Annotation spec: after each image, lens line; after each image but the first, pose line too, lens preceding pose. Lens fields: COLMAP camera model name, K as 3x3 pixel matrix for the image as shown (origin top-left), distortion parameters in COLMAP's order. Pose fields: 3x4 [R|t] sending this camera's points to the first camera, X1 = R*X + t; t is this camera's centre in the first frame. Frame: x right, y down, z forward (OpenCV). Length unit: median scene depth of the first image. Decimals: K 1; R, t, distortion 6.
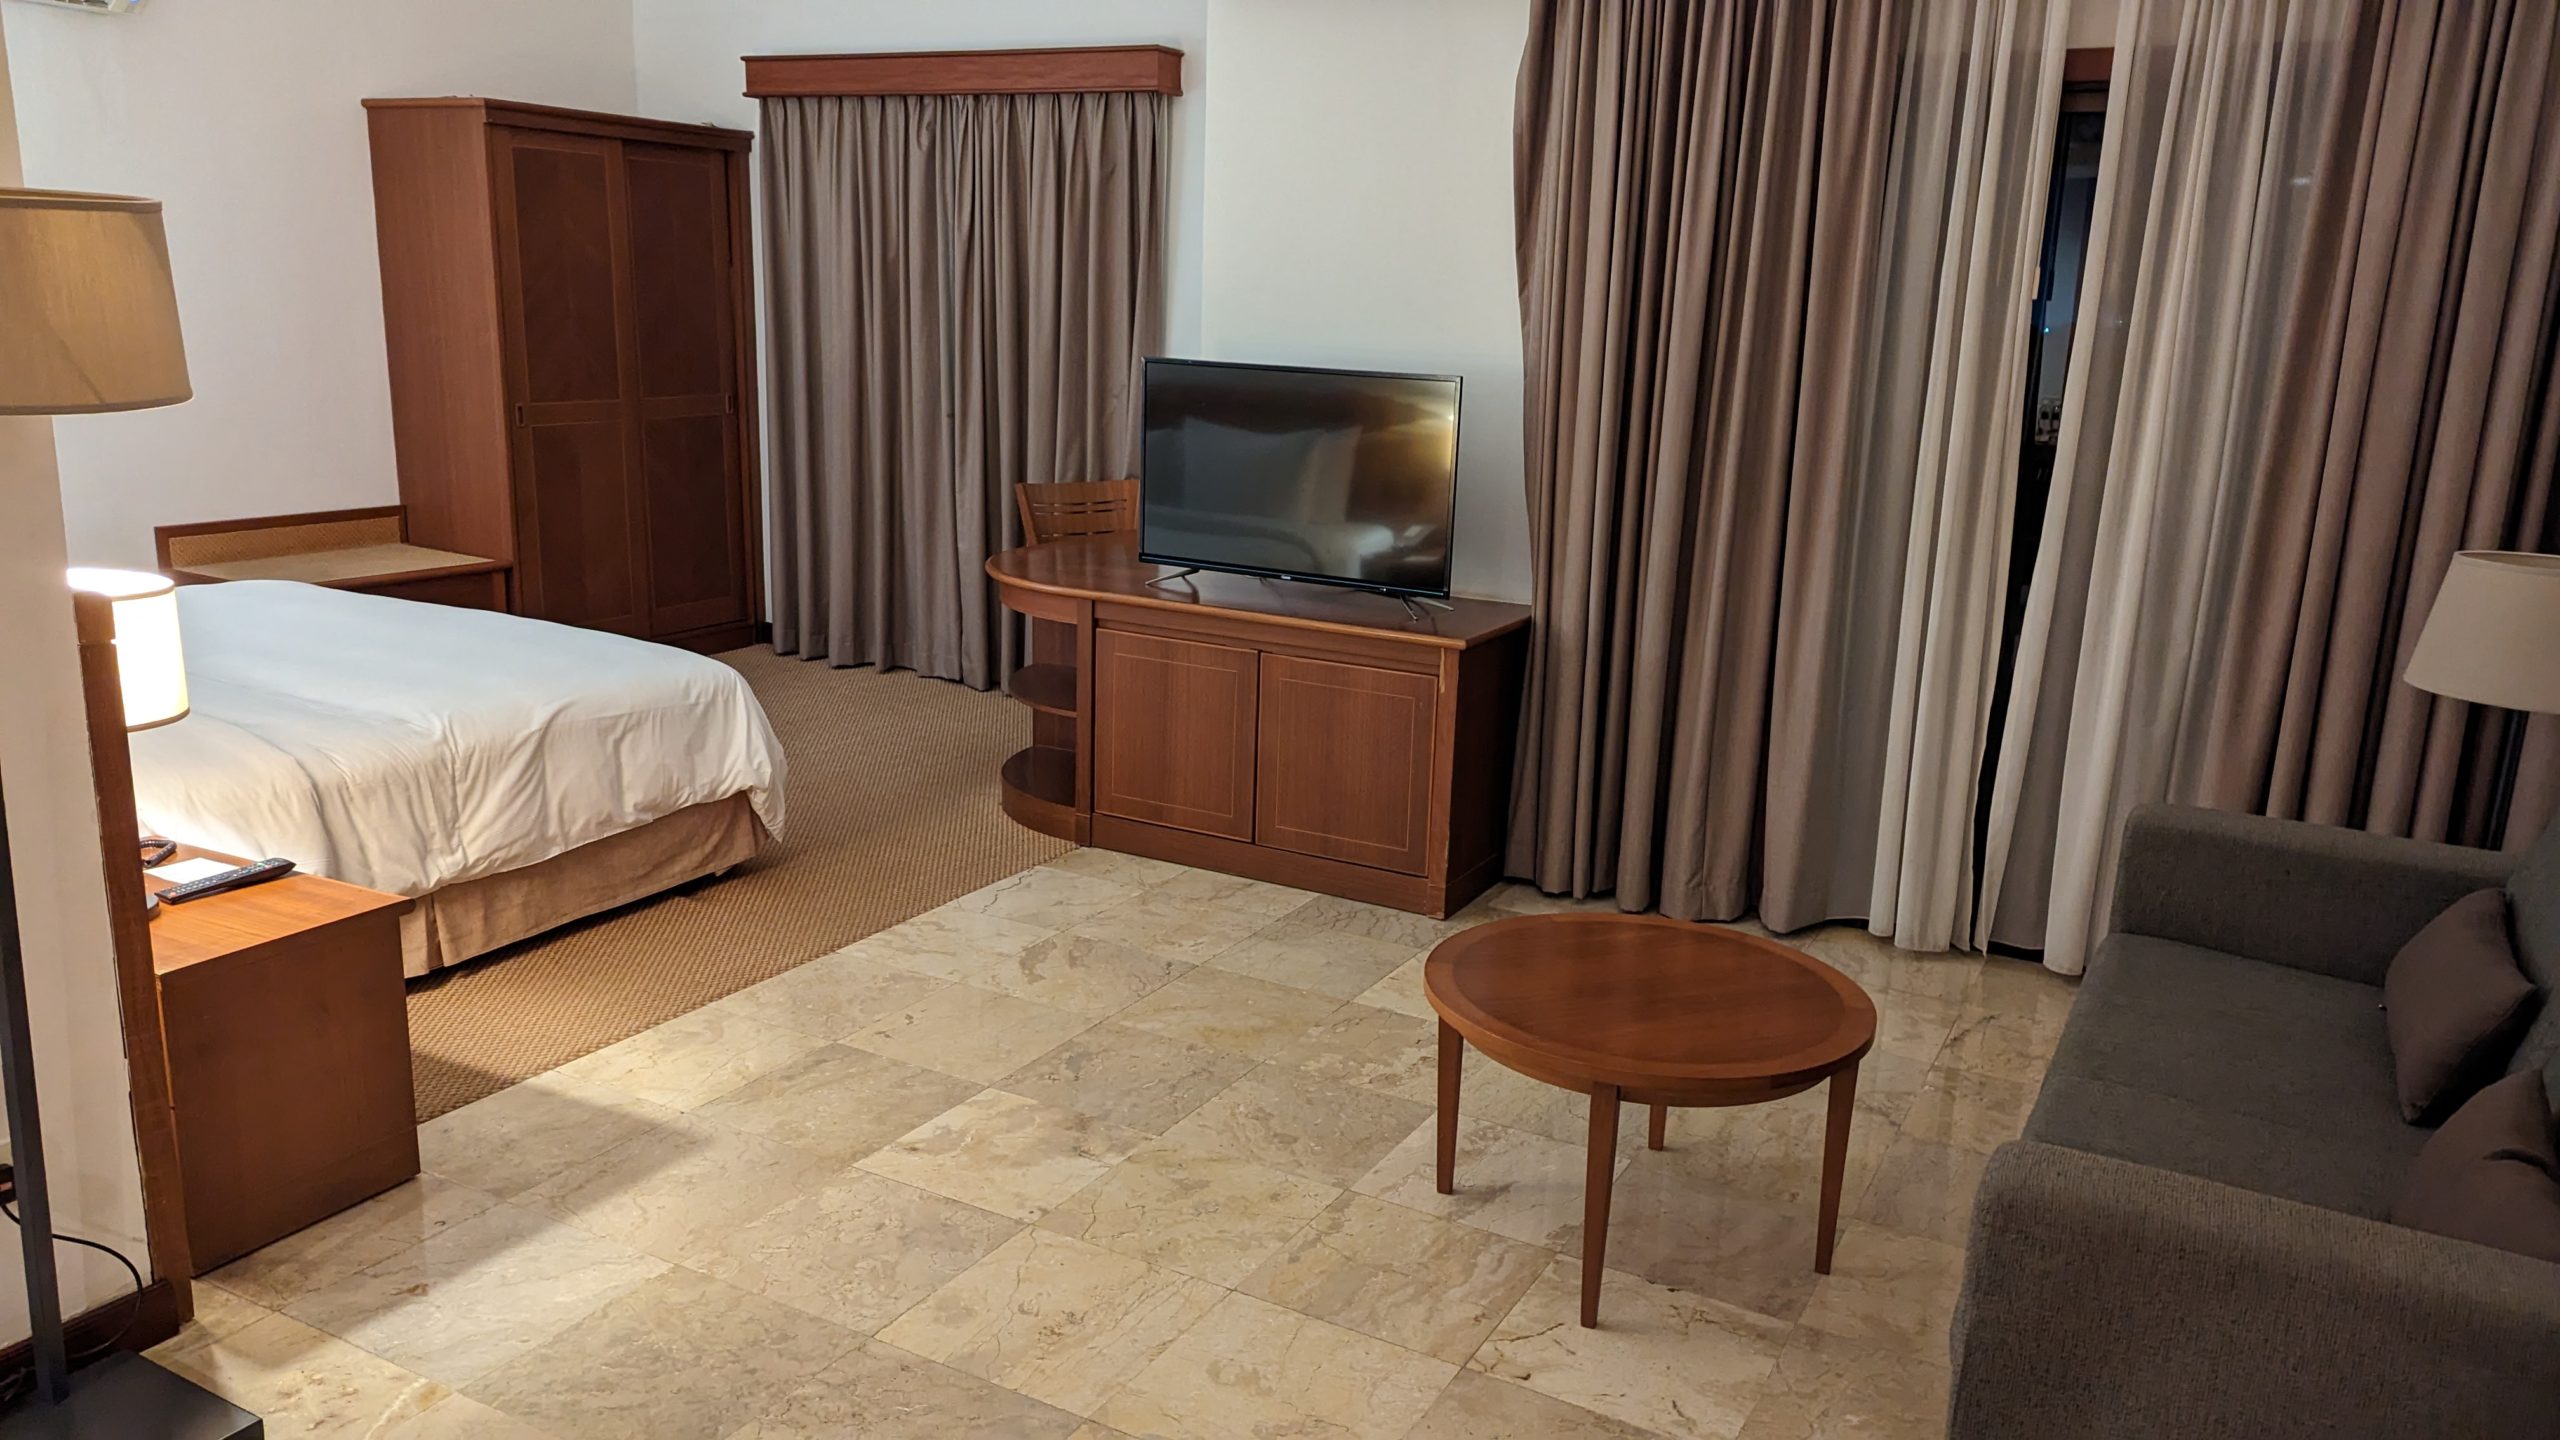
lens RADIAL K [[1793.2, 0, 1280.0], [0, 1793.2, 720.0], [0, 0, 1]] dist [0.009918, 0.001726]
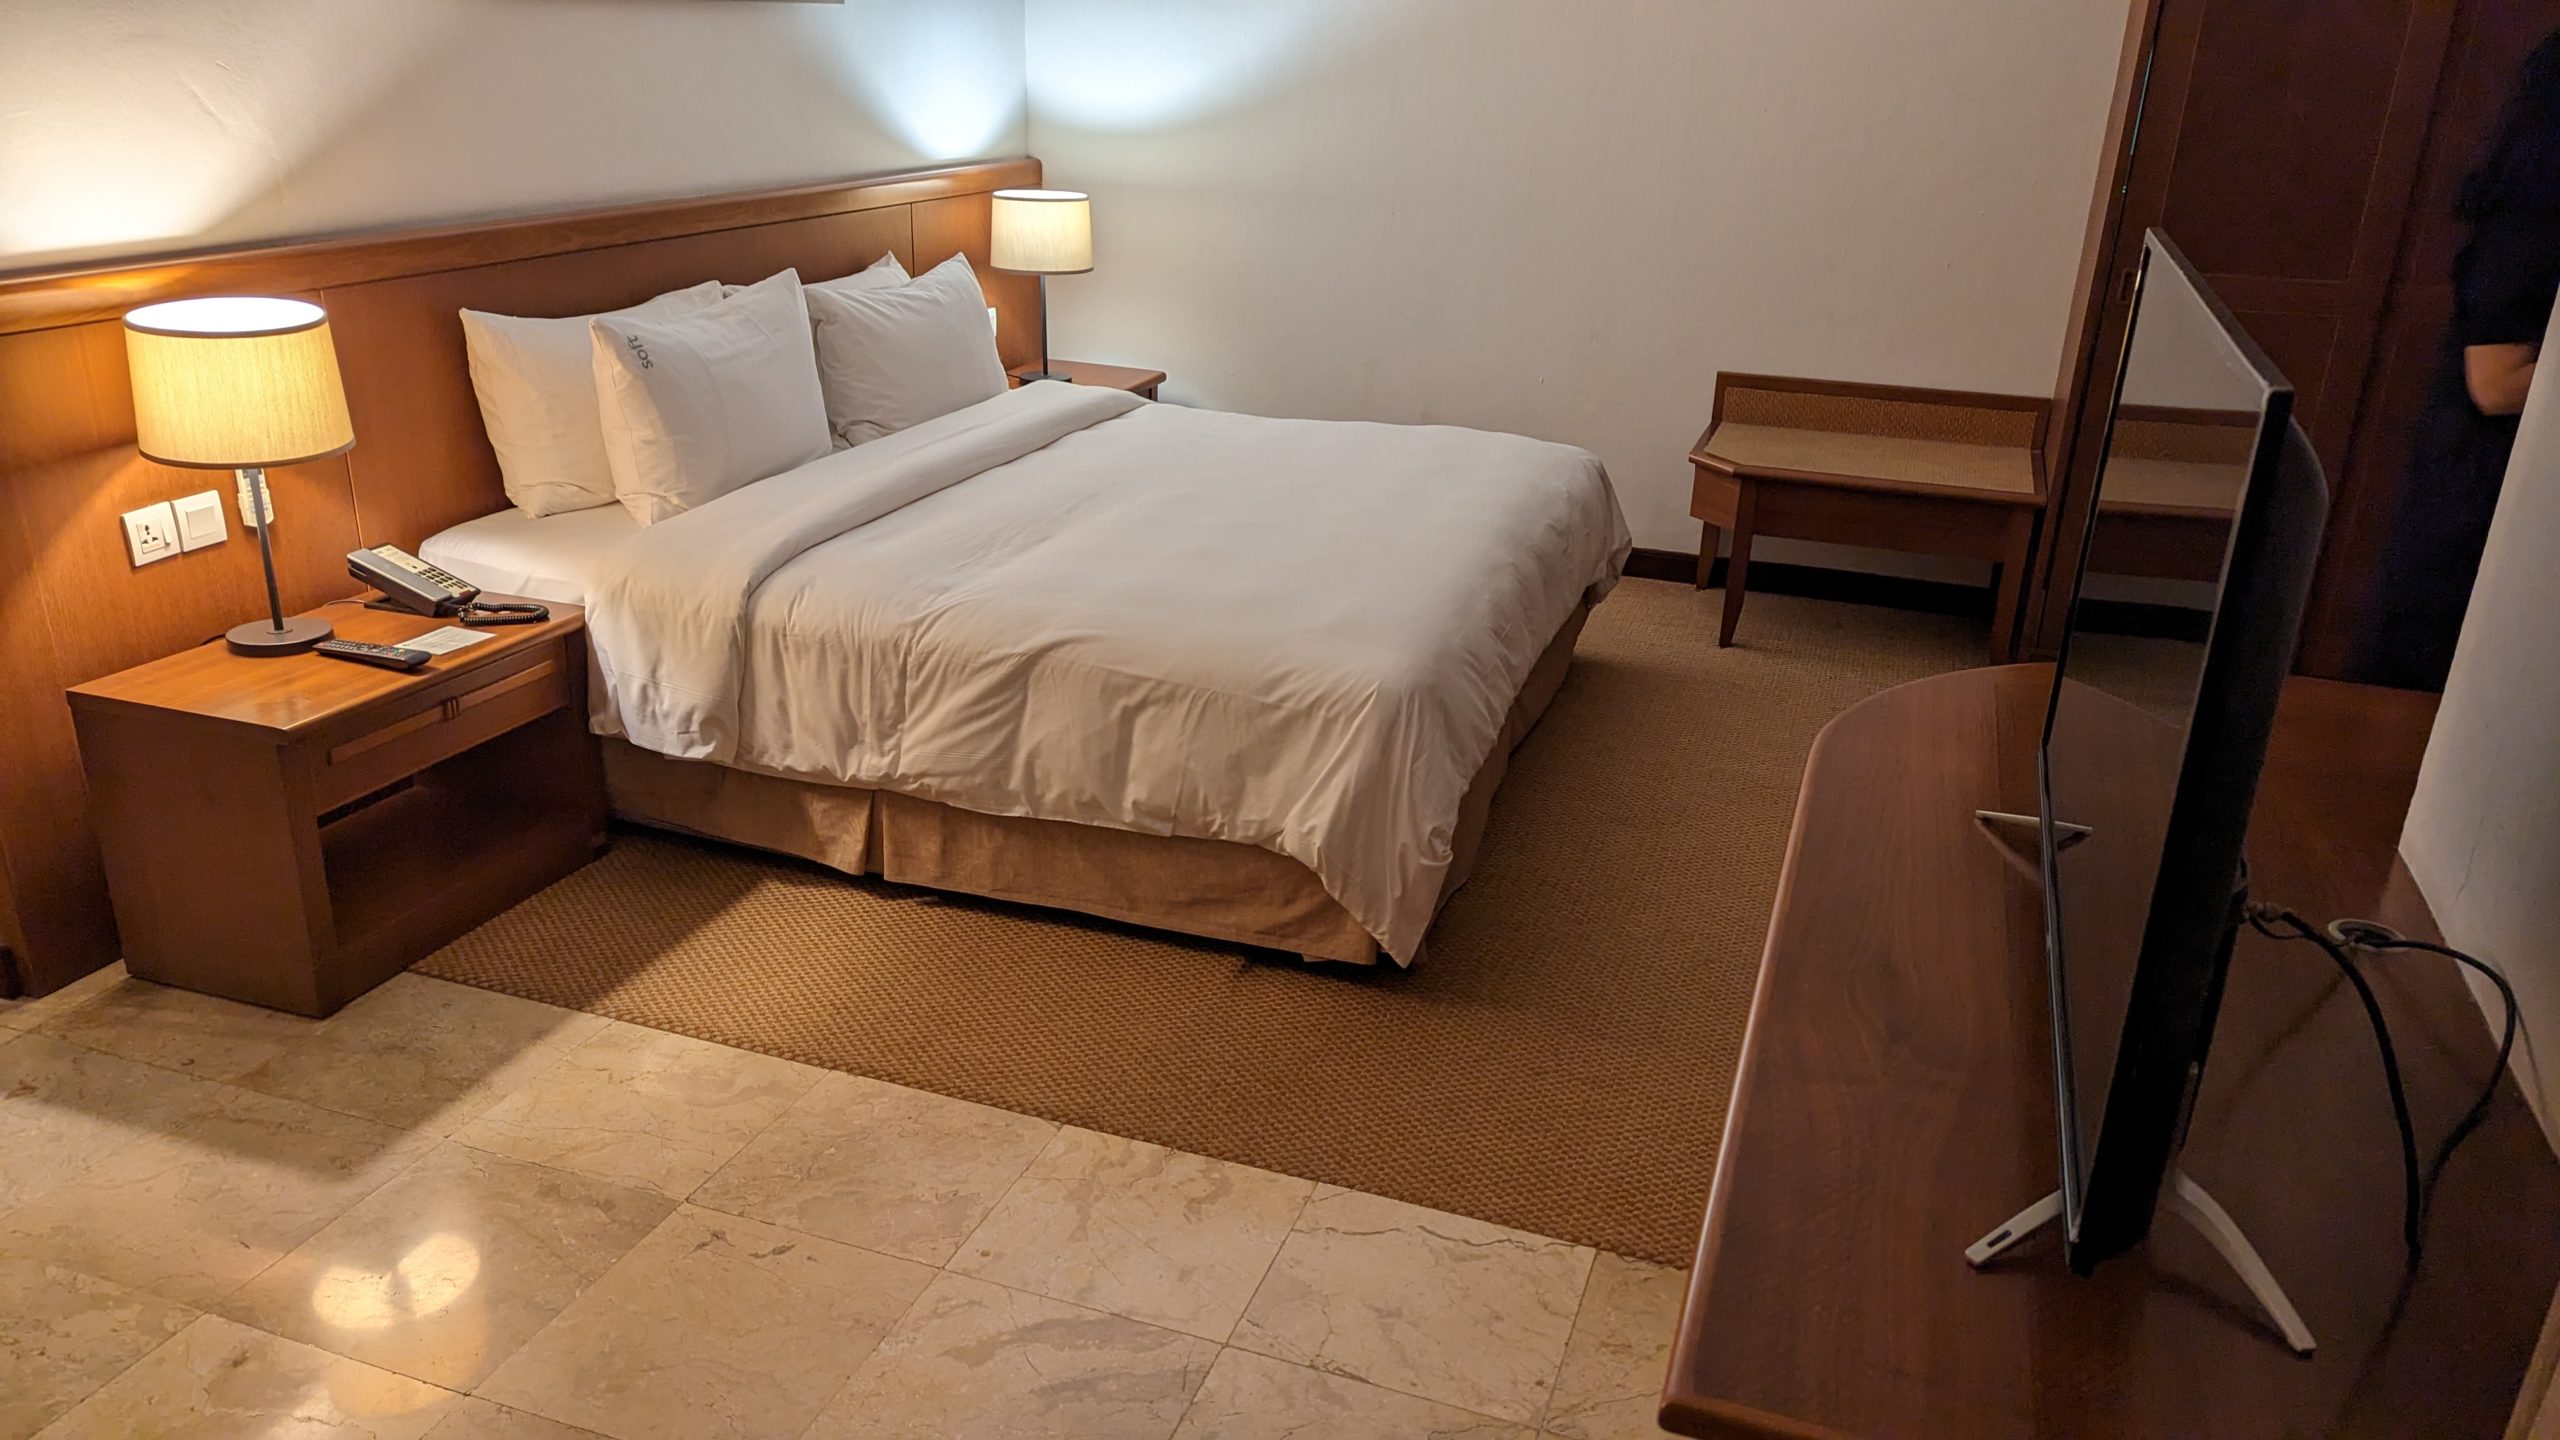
lens RADIAL K [[1793.2, 0, 1280.0], [0, 1793.2, 720.0], [0, 0, 1]] dist [0.009918, 0.001726]
pose [[0.186796, 0.325486, -0.926912, 0.316182], [-0.257739, 0.926706, 0.273472, -0.202164], [0.947986, 0.187818, 0.256995, 0.905575]]
